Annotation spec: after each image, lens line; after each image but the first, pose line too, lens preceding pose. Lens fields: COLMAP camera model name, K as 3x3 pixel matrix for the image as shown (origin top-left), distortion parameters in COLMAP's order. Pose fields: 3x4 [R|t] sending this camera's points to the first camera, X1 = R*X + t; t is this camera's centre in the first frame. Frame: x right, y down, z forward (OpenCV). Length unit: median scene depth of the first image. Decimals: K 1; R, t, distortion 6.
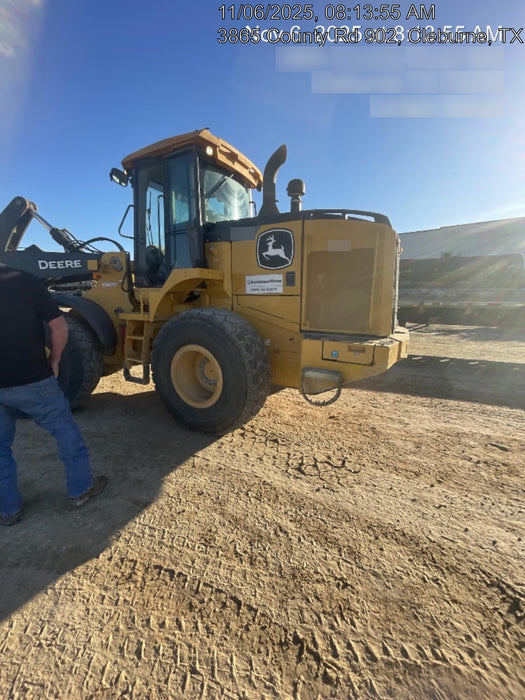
lens RADIAL K [[284.4, 0, 262.6], [0, 284.4, 350.8], [0, 0, 1]] dist [-0.004941, -0.000094]
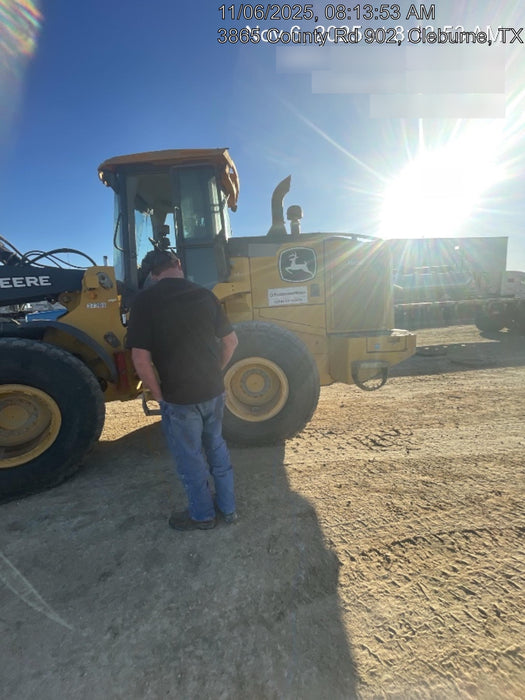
lens RADIAL K [[284.4, 0, 266.7], [0, 284.4, 350.1], [0, 0, 1]] dist [-0.004941, -0.000094]
pose [[0.881460, -0.123161, 0.455916, -0.625390], [0.154892, 0.987389, -0.032732, -0.006444], [-0.446135, 0.099469, 0.889421, 0.090455]]
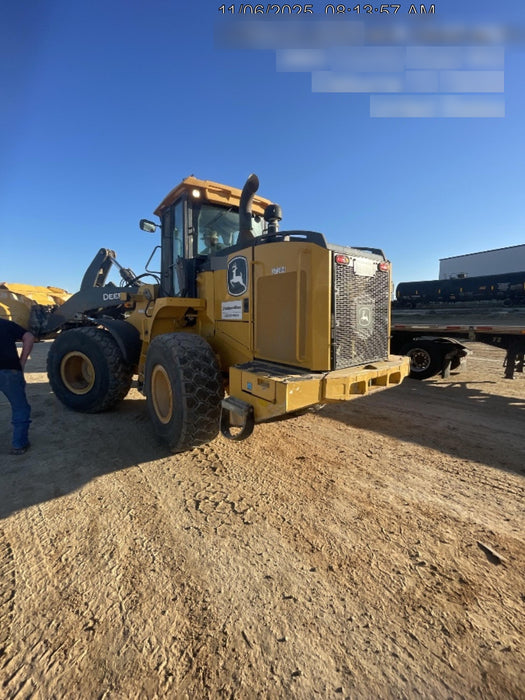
lens RADIAL K [[284.4, 0, 262.4], [0, 284.4, 350.1], [0, 0, 1]] dist [-0.004941, -0.000094]
pose [[0.908222, 0.048552, -0.415663, 0.564624], [-0.078223, 0.995437, -0.054646, -0.048903], [0.411113, 0.082145, 0.907876, 0.142245]]
